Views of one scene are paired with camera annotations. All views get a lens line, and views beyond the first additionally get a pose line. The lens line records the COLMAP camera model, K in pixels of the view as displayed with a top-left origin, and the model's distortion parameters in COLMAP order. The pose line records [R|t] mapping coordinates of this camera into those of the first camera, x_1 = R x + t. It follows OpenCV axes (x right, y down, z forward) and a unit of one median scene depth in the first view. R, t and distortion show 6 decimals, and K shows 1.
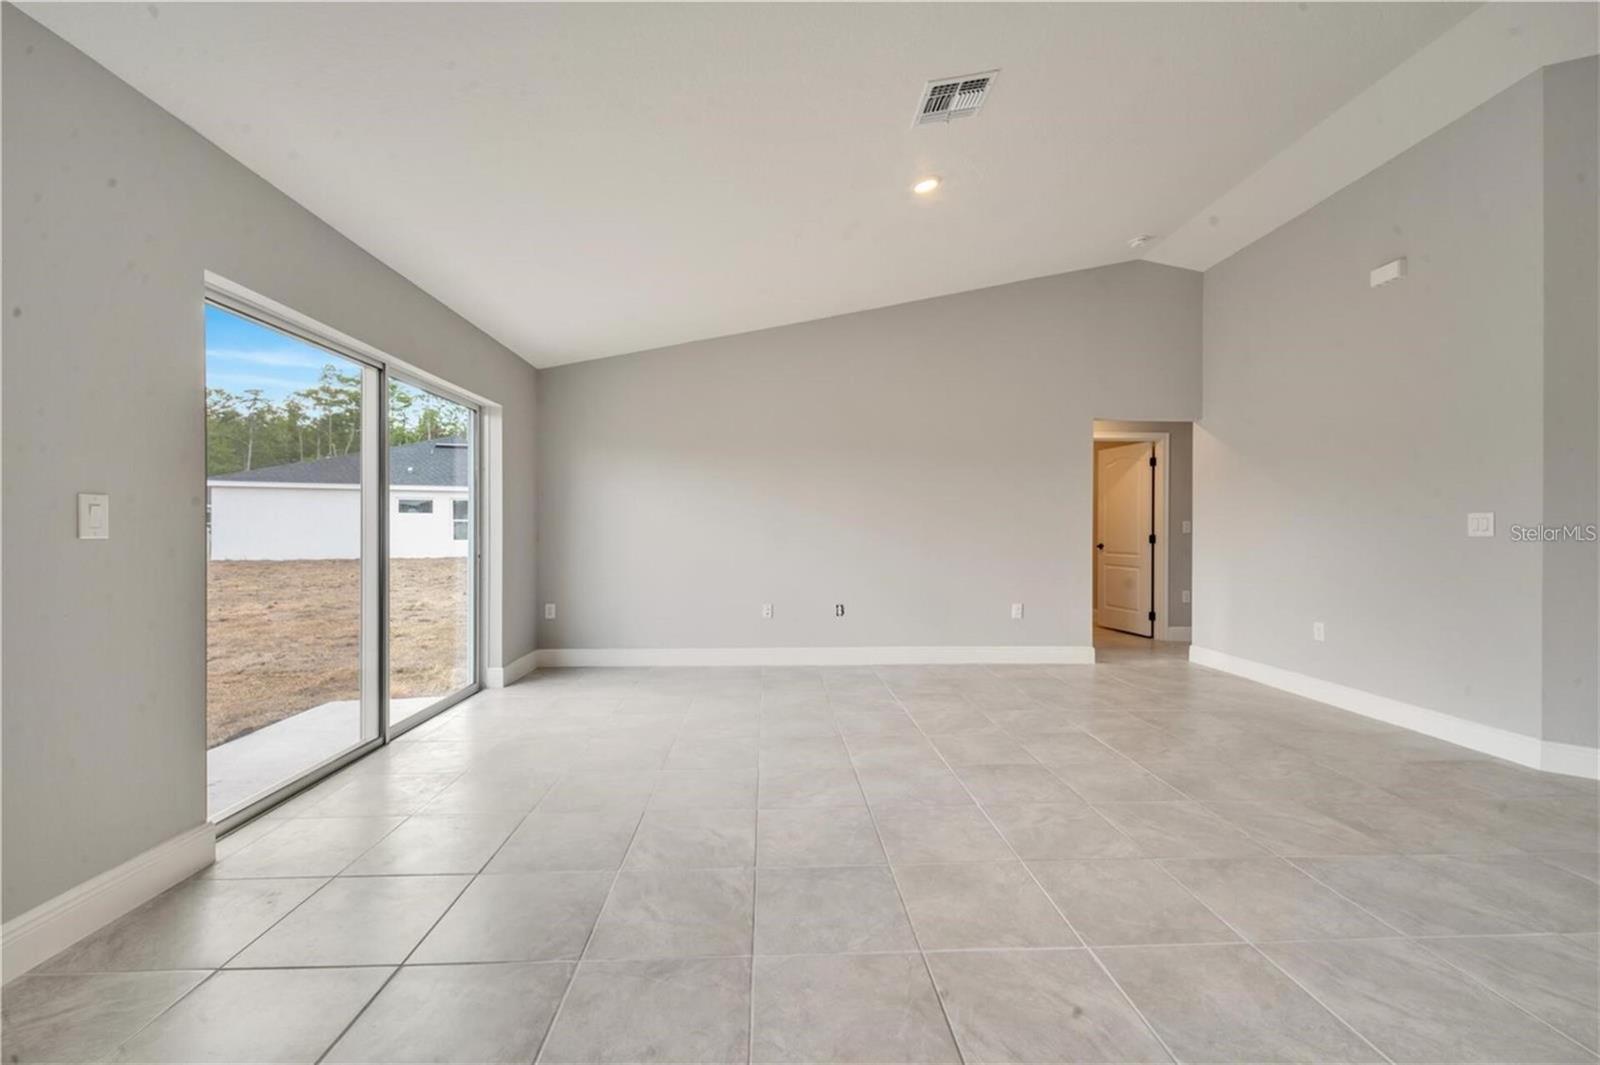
lens RADIAL K [[652.5, 0, 800.0], [0, 652.5, 532.5], [0, 0, 1]] dist [0.017022, -0.007594]
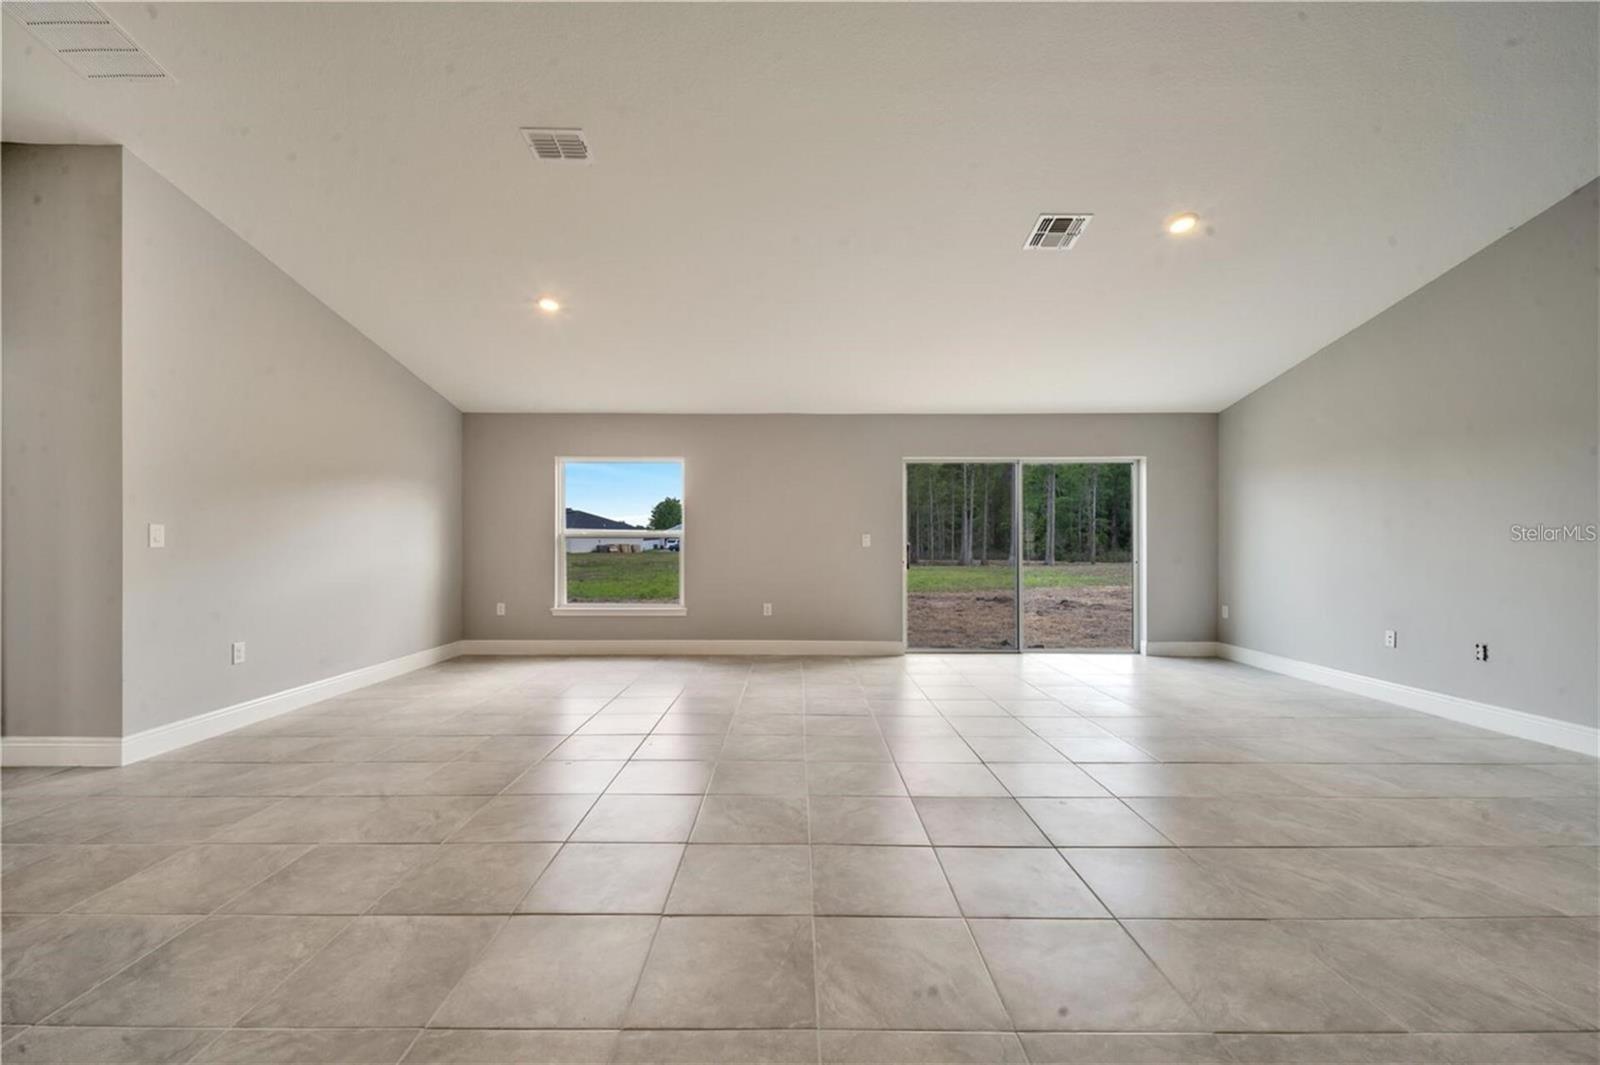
lens RADIAL K [[658.1, 0, 797.1], [0, 658.1, 537.0], [0, 0, 1]] dist [0.036932, -0.010460]
pose [[-0.051735, -0.013034, -0.998576, 0.981880], [-0.003348, 0.999911, -0.012878, 0.002573], [0.998655, 0.002677, -0.051774, 0.310773]]
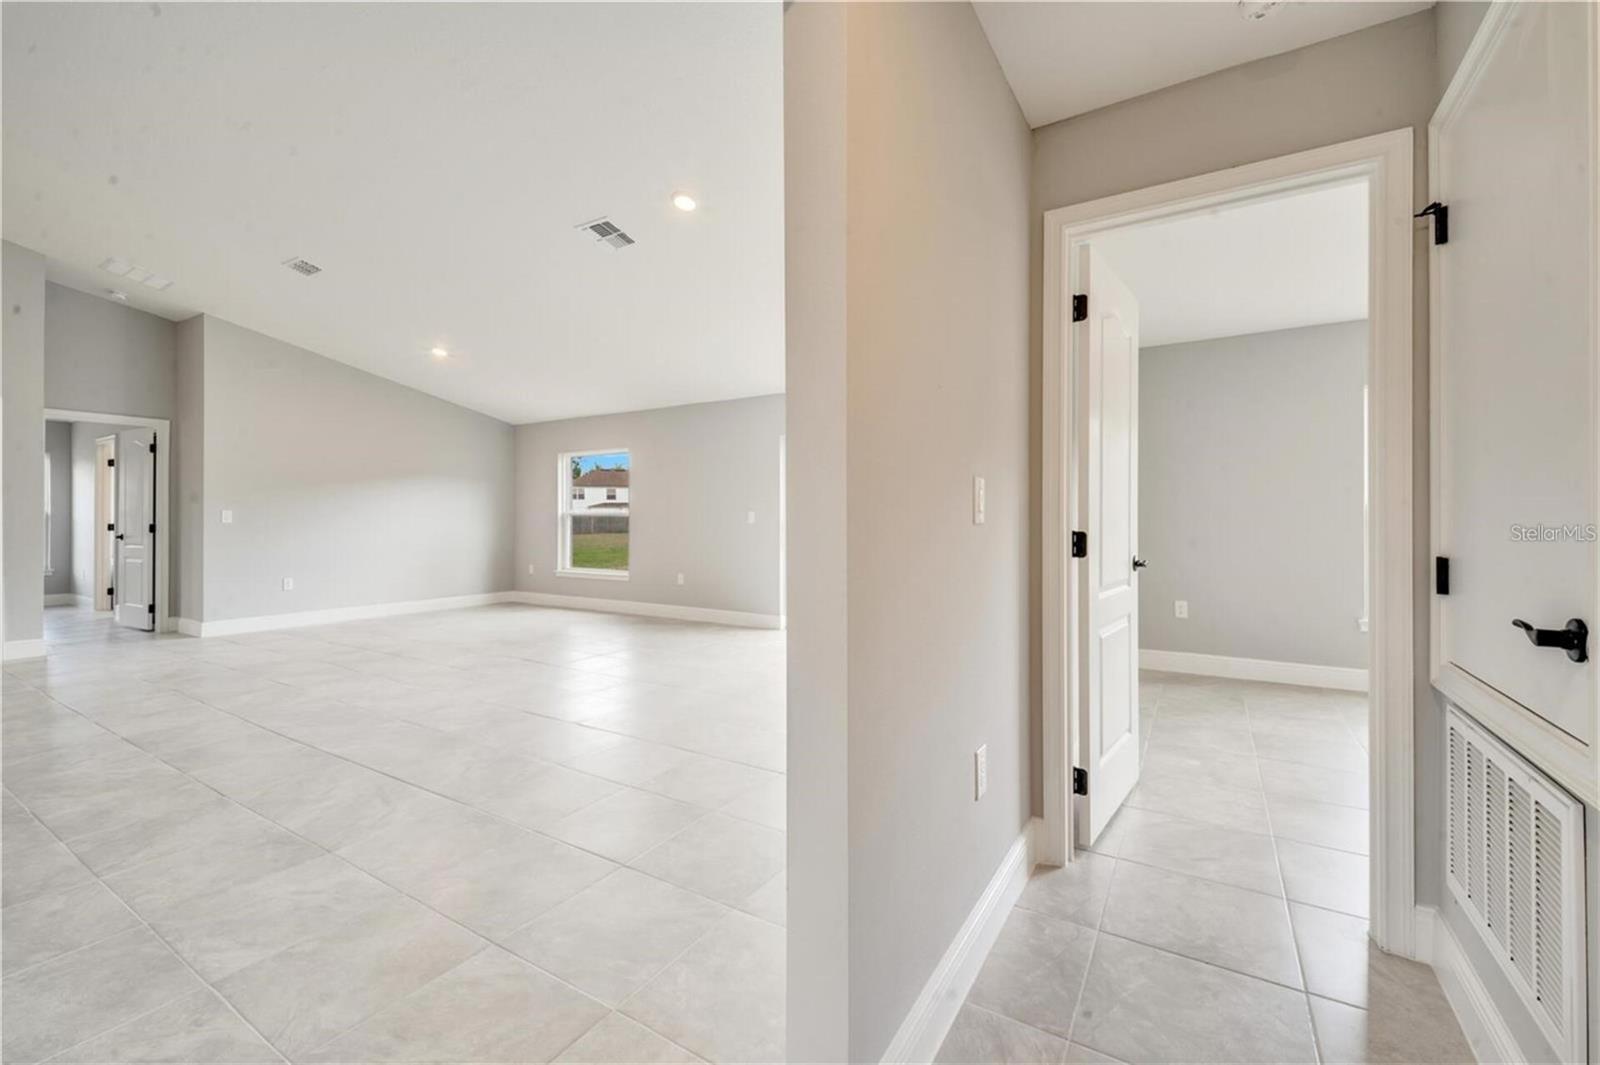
lens RADIAL K [[655.2, 0, 799.3], [0, 655.2, 528.4], [0, 0, 1]] dist [0.012124, -0.008343]
pose [[-0.563069, 0.006908, -0.826381, 0.731927], [-0.005574, 0.999911, 0.012156, -0.004333], [0.826391, 0.011451, -0.562980, 1.294088]]
